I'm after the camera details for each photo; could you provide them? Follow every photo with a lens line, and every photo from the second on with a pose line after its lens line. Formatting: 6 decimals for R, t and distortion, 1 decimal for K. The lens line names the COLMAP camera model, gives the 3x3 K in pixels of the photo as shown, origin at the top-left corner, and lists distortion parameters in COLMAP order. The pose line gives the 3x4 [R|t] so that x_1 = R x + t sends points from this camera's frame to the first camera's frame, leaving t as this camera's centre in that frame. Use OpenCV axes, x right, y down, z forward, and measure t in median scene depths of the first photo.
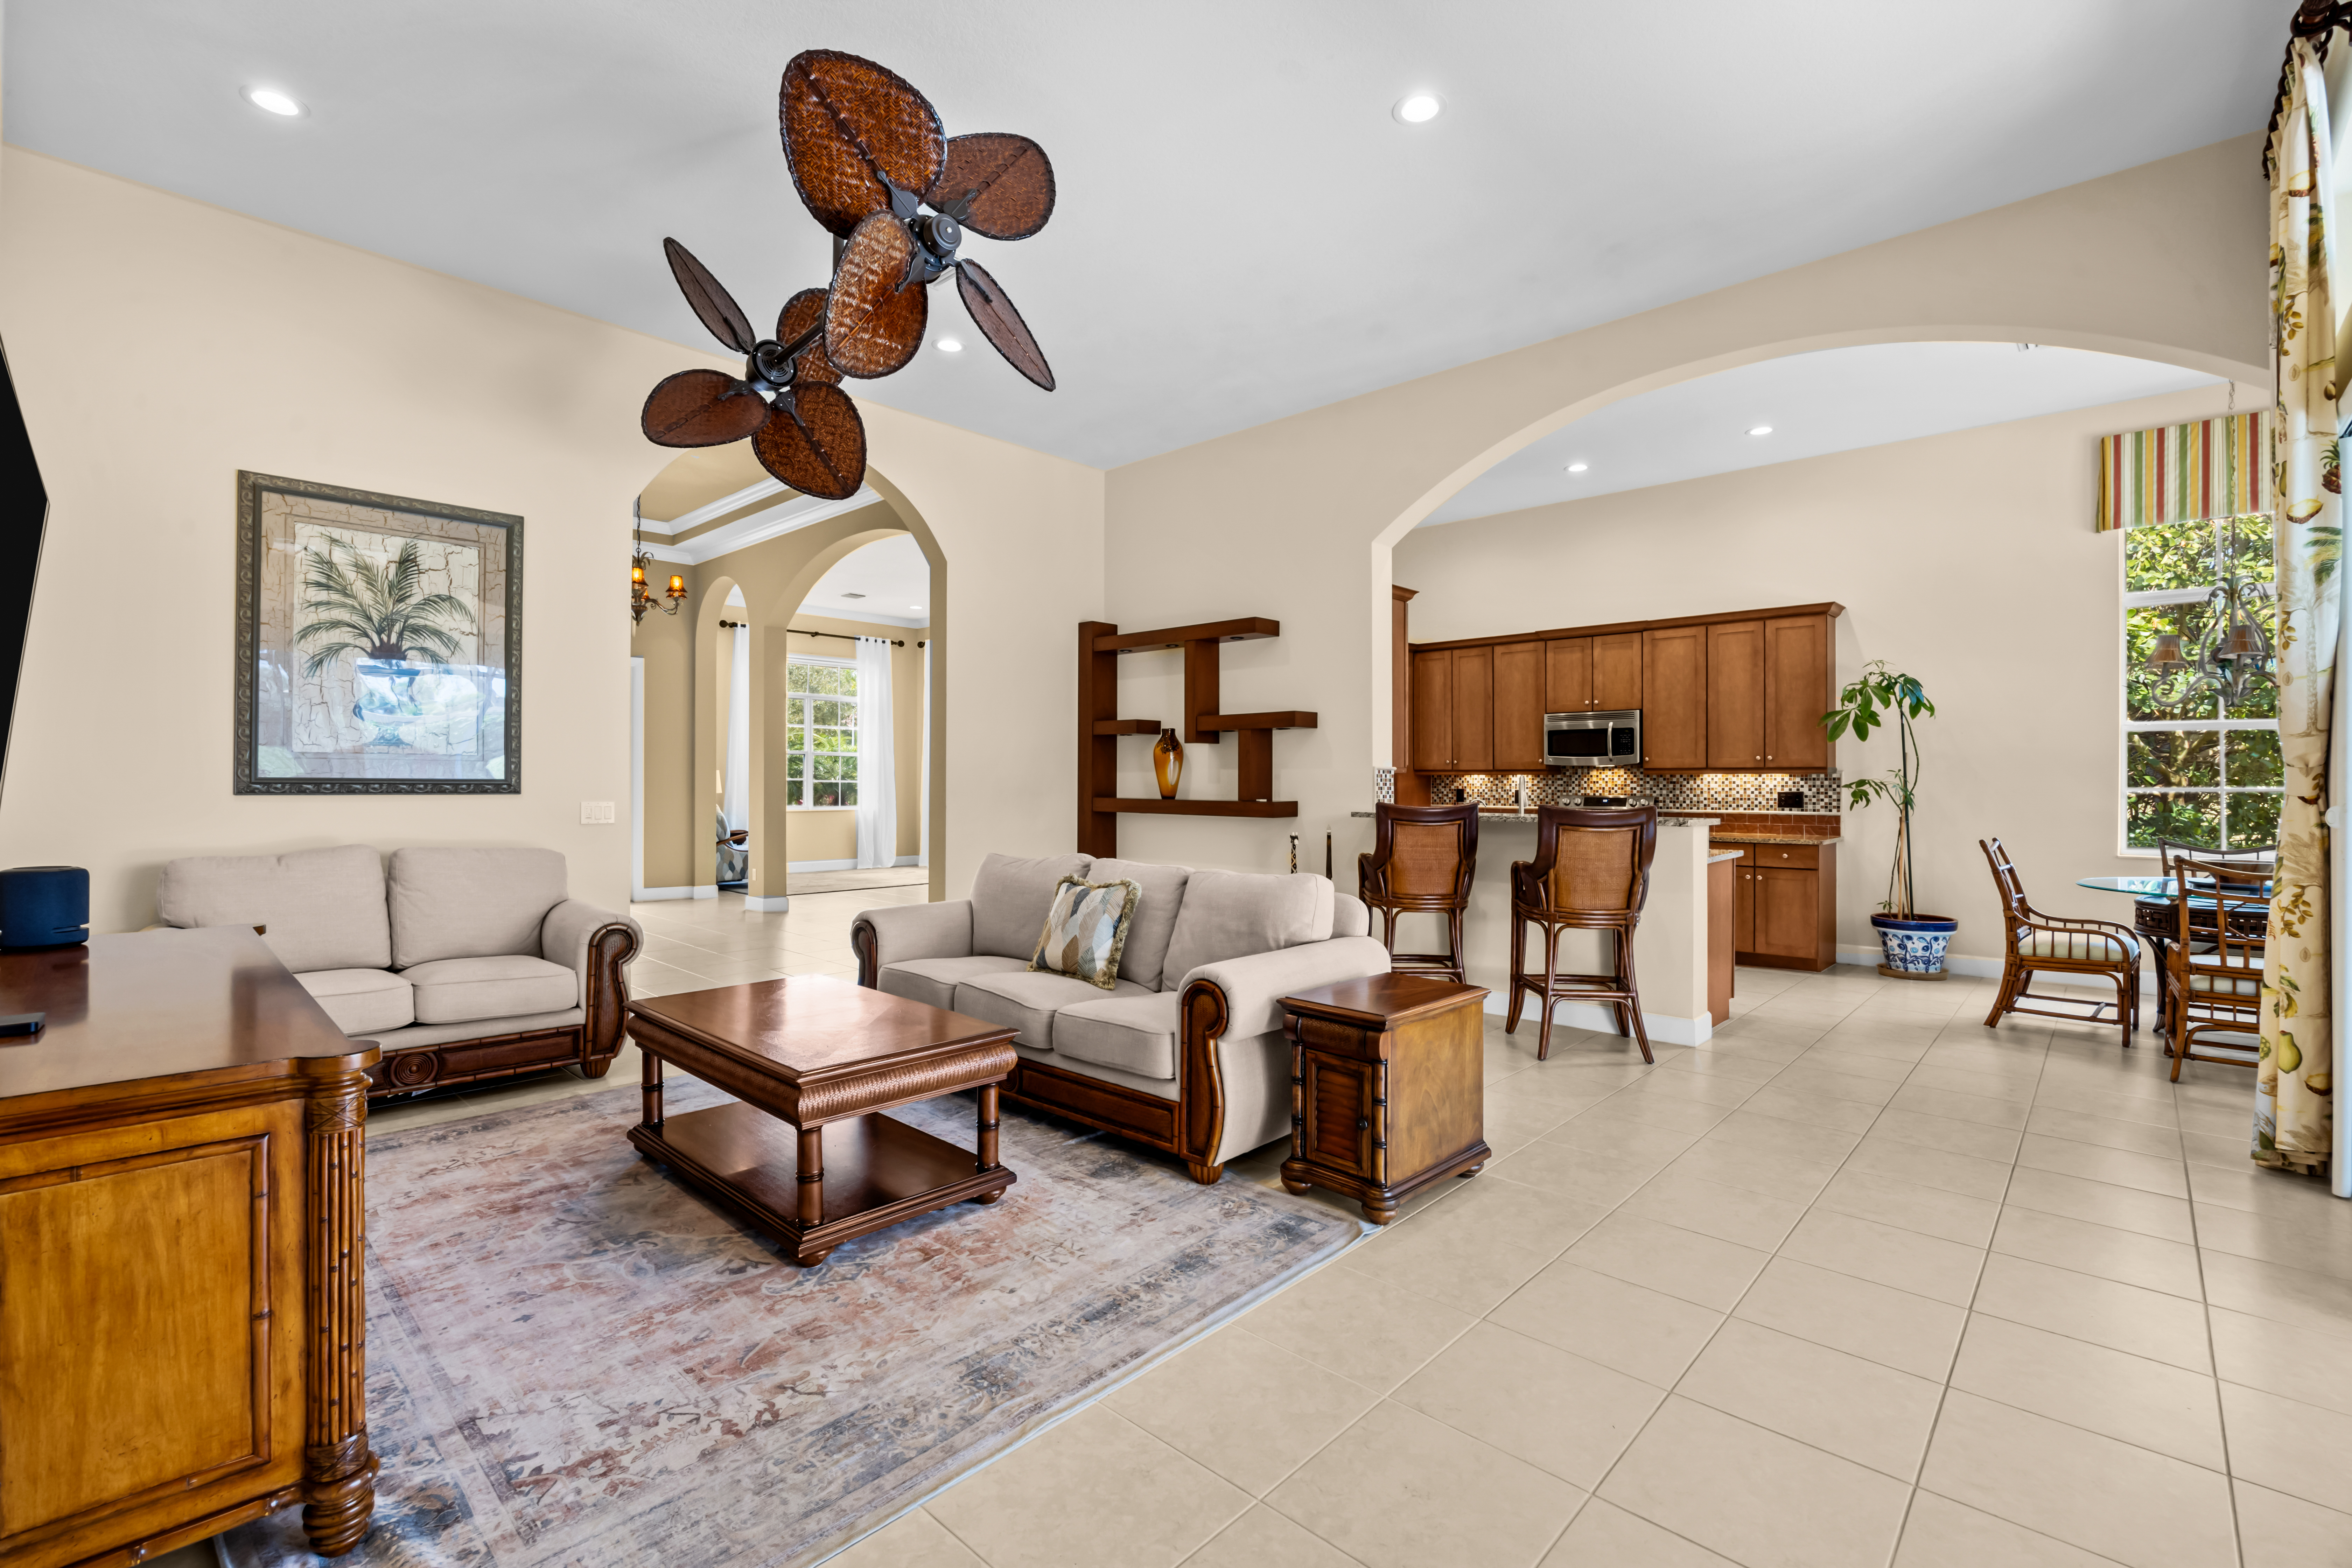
lens RADIAL K [[1018.7, 0, 1161.8], [0, 1018.7, 784.3], [0, 0, 1]] dist [-0.017397, 0.000219]
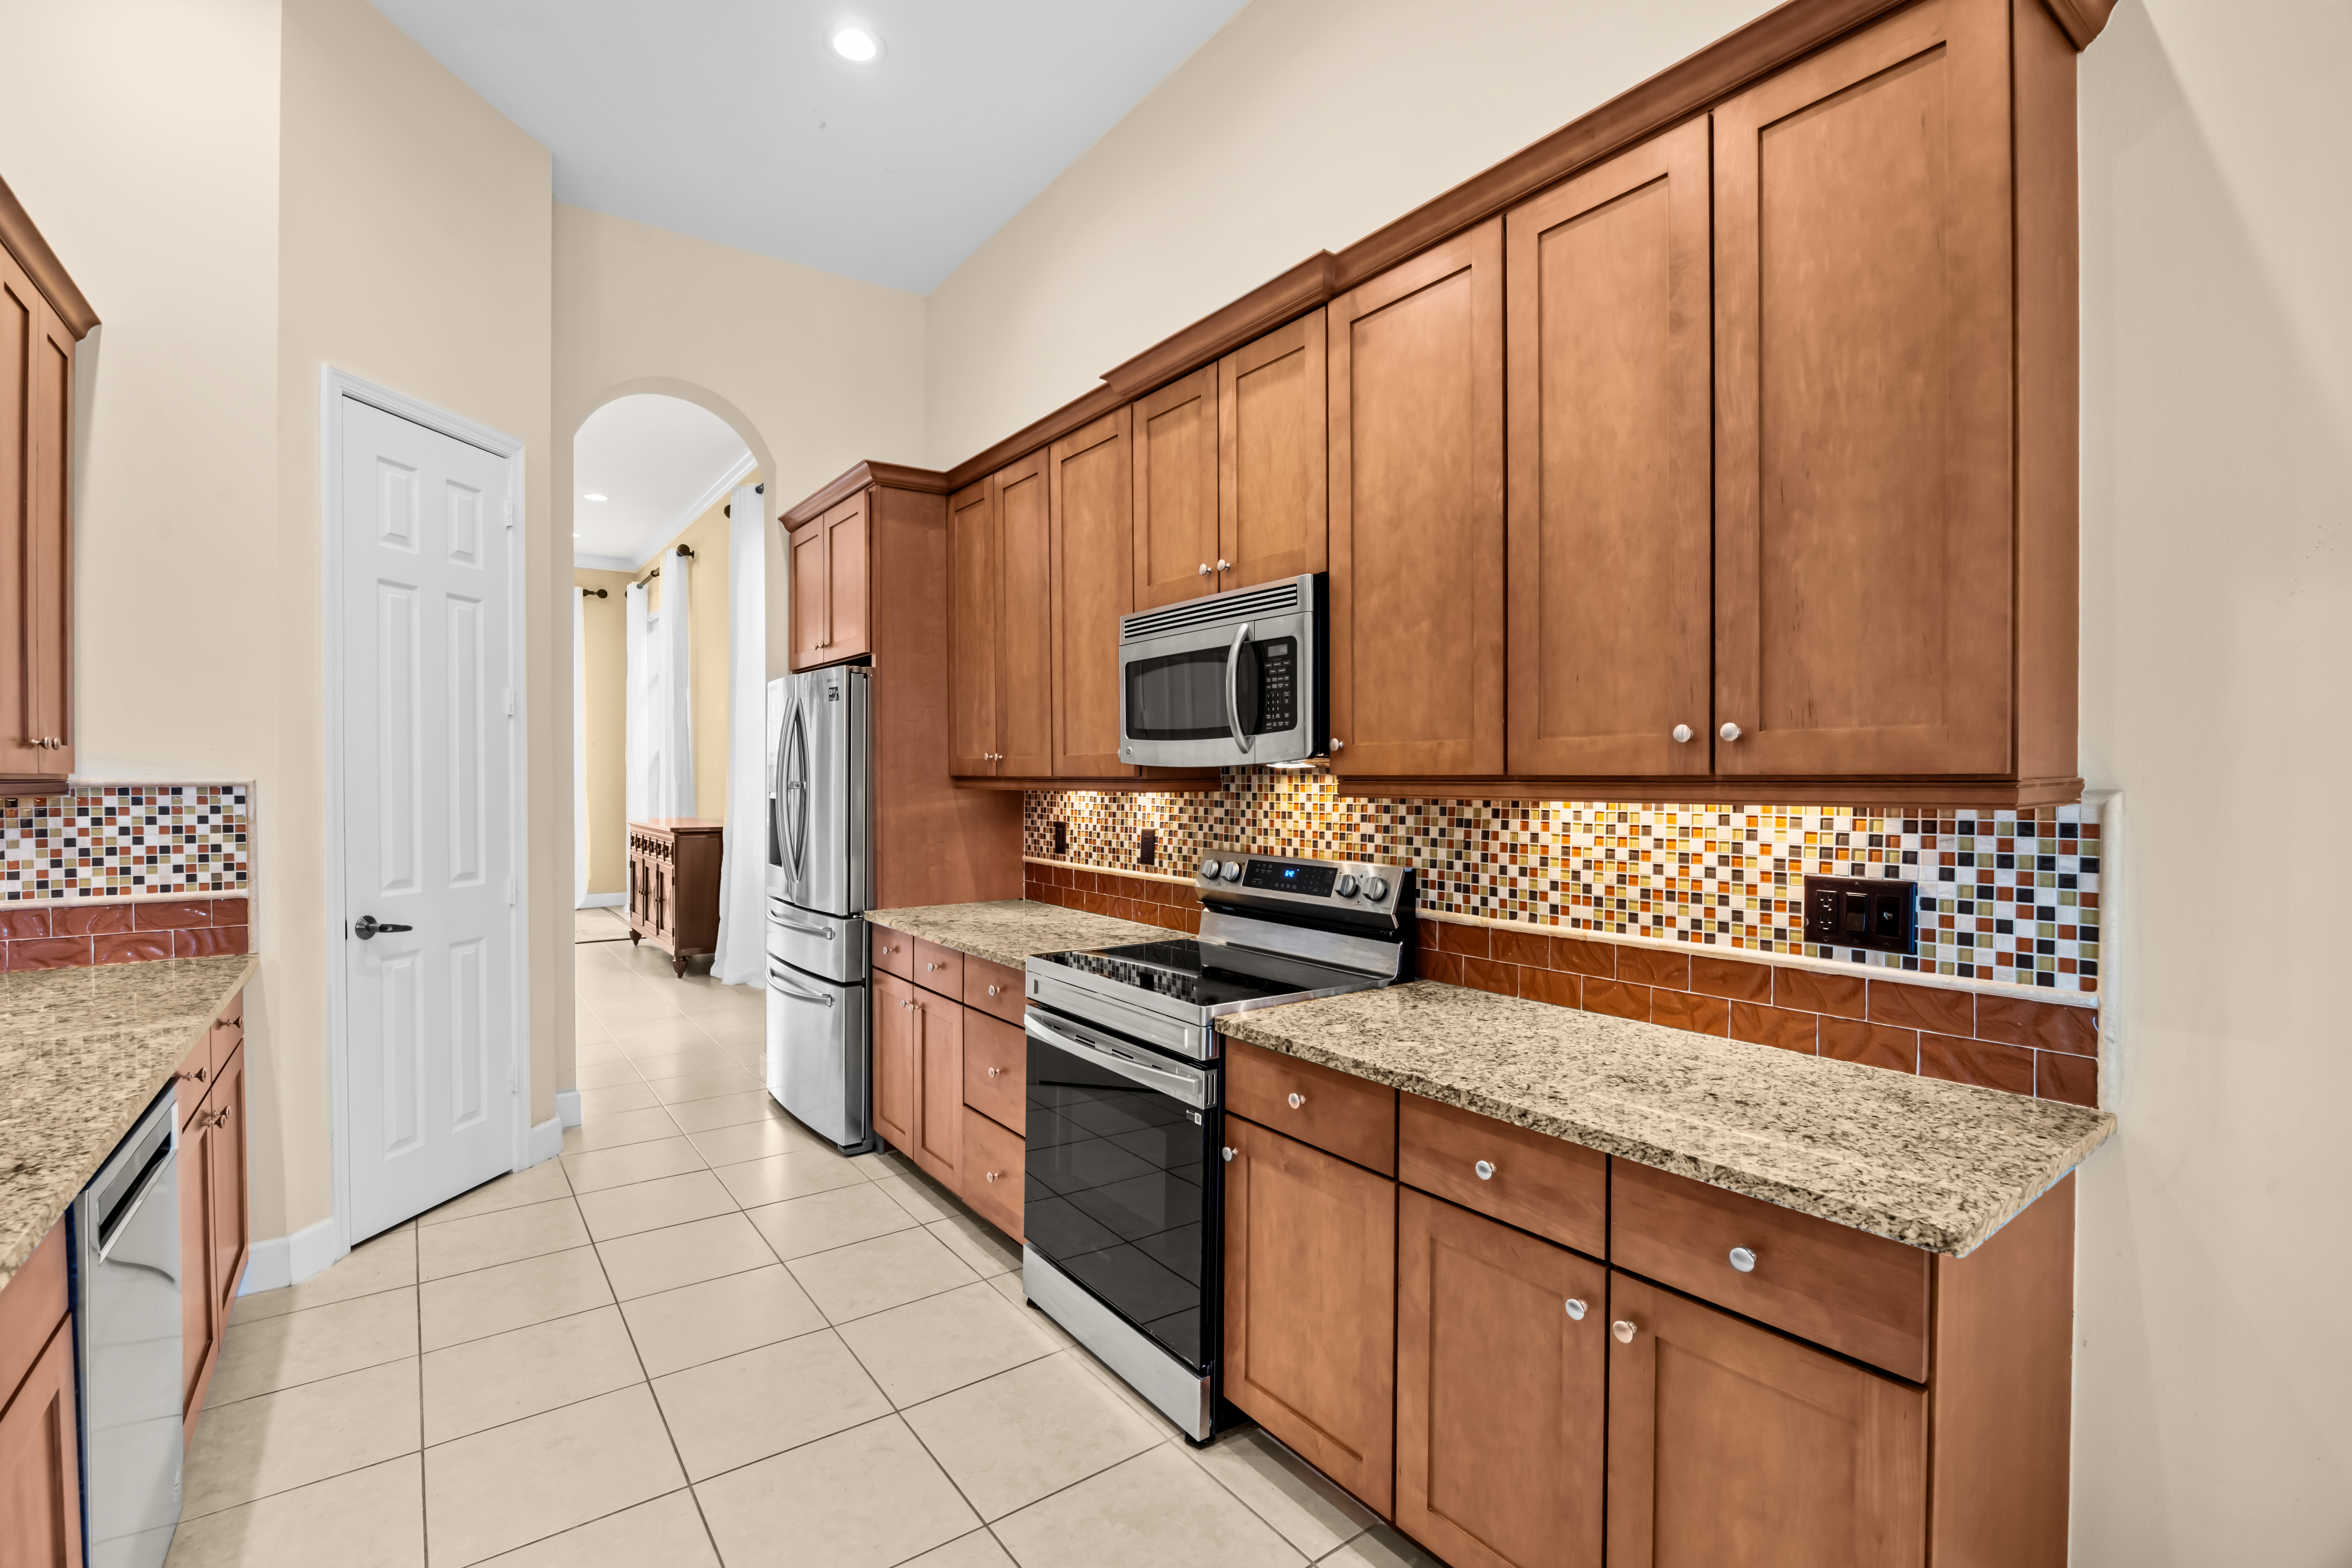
lens RADIAL K [[1018.8, 0, 1161.8], [0, 1018.8, 784.3], [0, 0, 1]] dist [-0.017397, 0.000219]
pose [[0.985674, 0.002050, -0.168648, 0.826967], [-0.001717, 0.999996, 0.002121, -0.024223], [0.168651, -0.001801, 0.985674, 1.224658]]
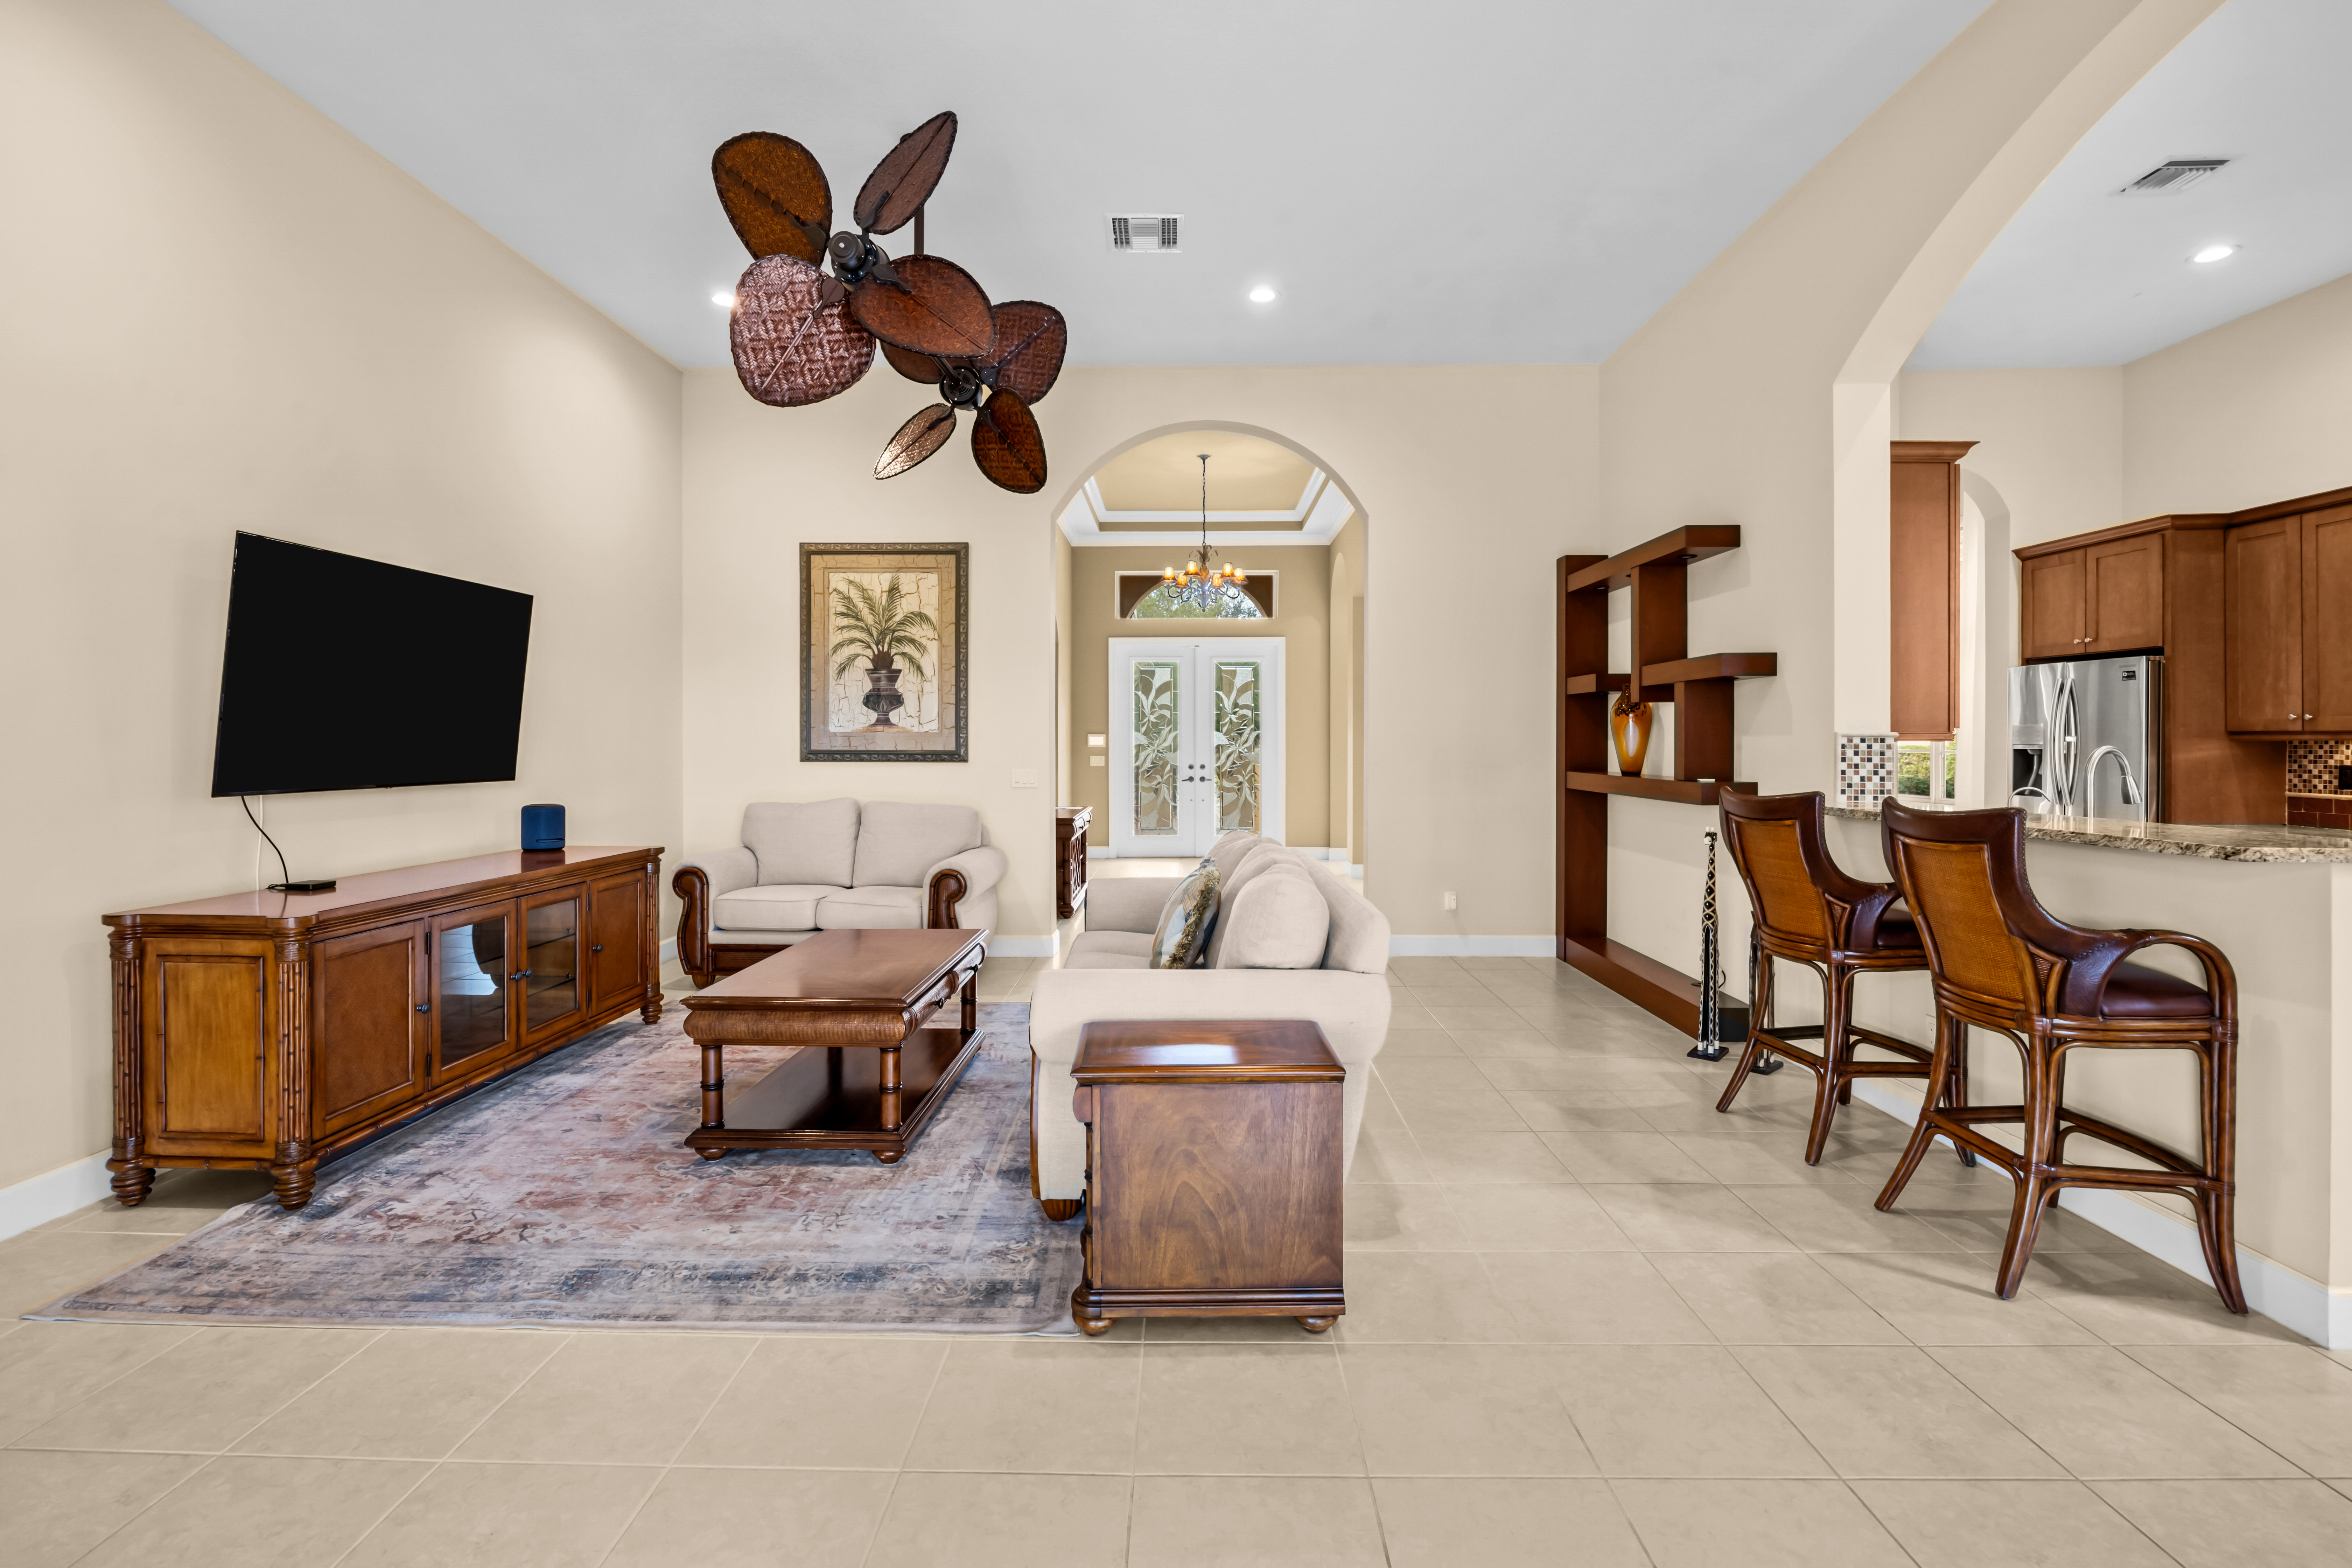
lens RADIAL K [[1044.8, 0, 1173.4], [0, 1044.8, 750.8], [0, 0, 1]] dist [-0.014319, 0.000462]
pose [[0.677869, 0.002459, -0.735178, 0.557167], [-0.000965, 0.999997, 0.002455, -0.008979], [0.735182, -0.000955, 0.677869, 0.337321]]
